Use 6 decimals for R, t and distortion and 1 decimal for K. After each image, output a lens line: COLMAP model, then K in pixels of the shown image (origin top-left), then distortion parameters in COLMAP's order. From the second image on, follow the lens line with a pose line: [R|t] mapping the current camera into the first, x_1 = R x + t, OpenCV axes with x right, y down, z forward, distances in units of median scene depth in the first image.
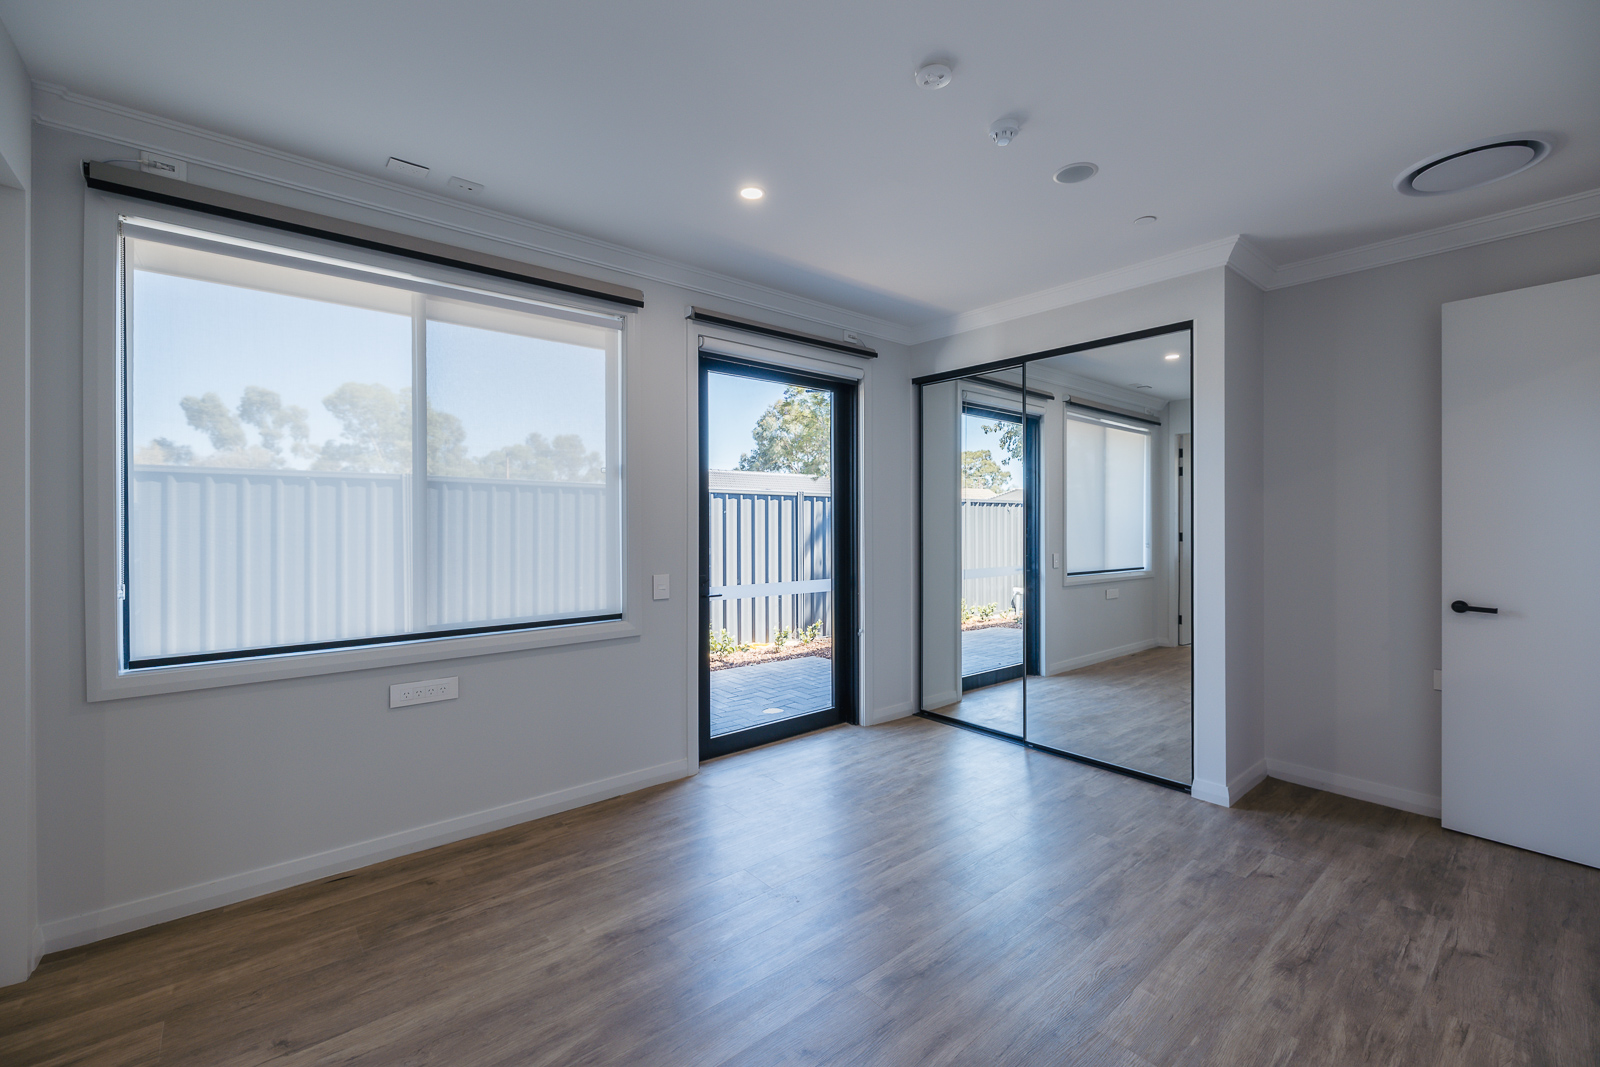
lens RADIAL K [[680.7, 0, 801.3], [0, 680.7, 529.1], [0, 0, 1]] dist [0.000810, 0.000457]
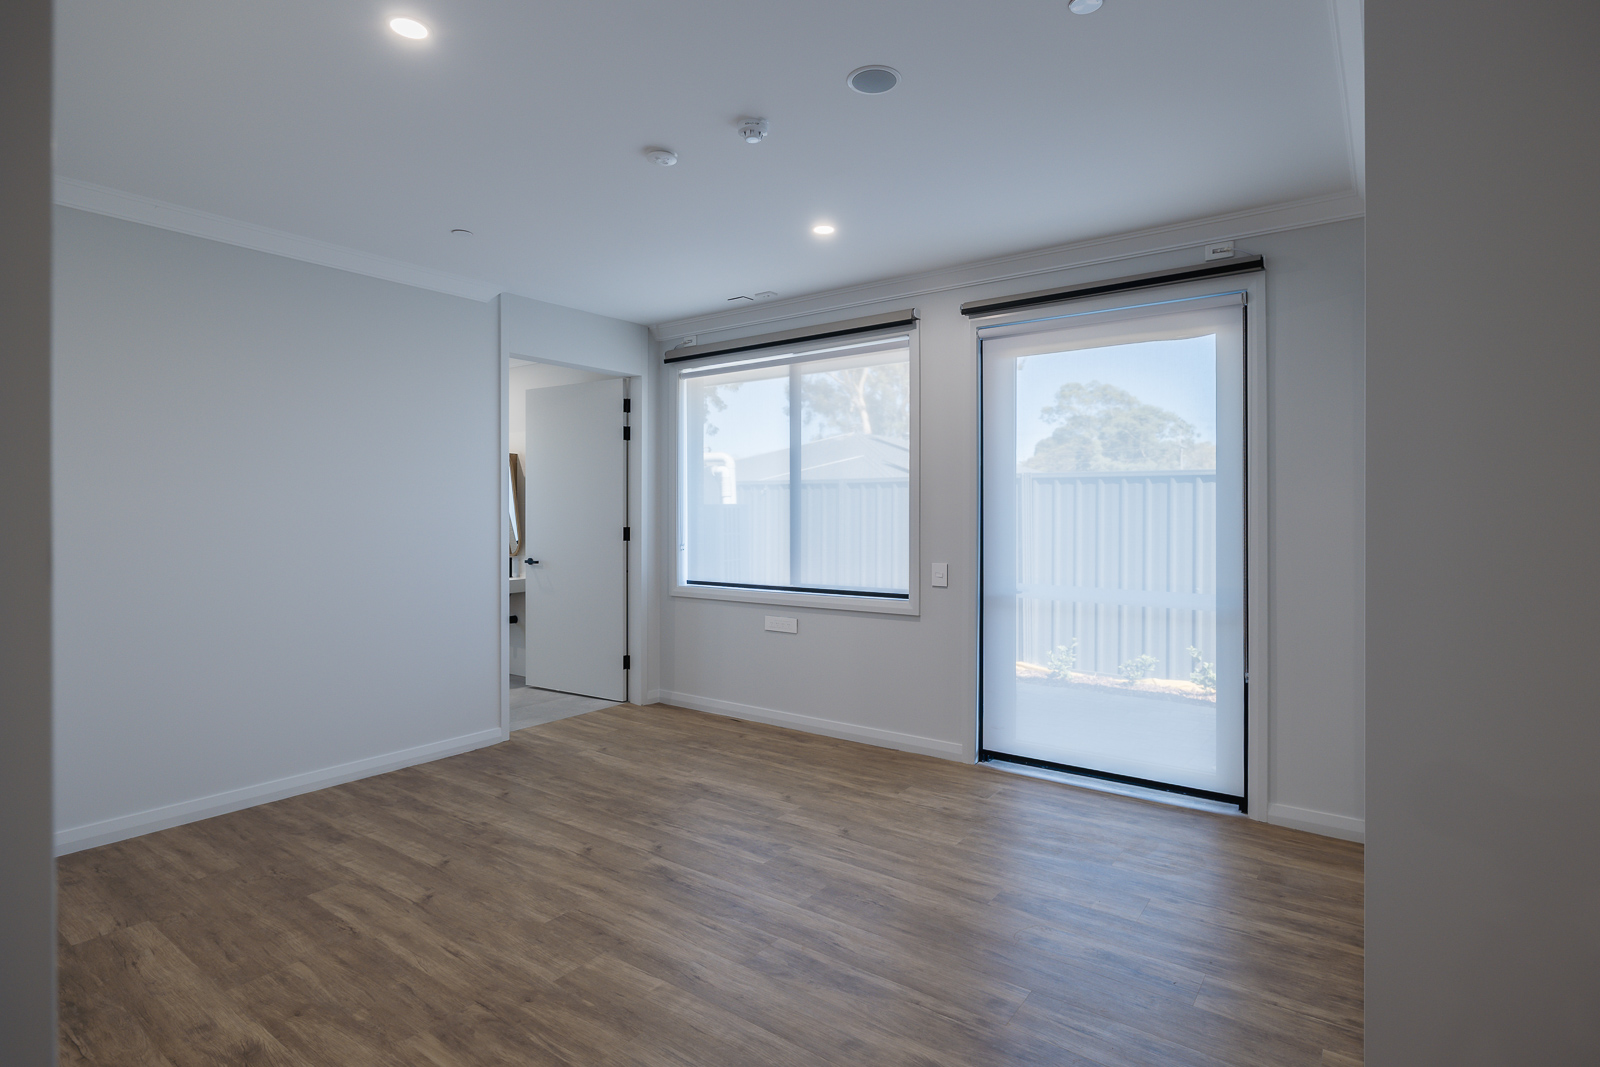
lens RADIAL K [[765.4, 0, 843.7], [0, 765.4, 520.5], [0, 0, 1]] dist [-0.000047, 0.000031]
pose [[0.274941, 0.006852, -0.961437, 1.131217], [-0.013527, 0.999903, 0.003258, -0.002606], [0.961366, 0.012110, 0.275007, 0.649935]]
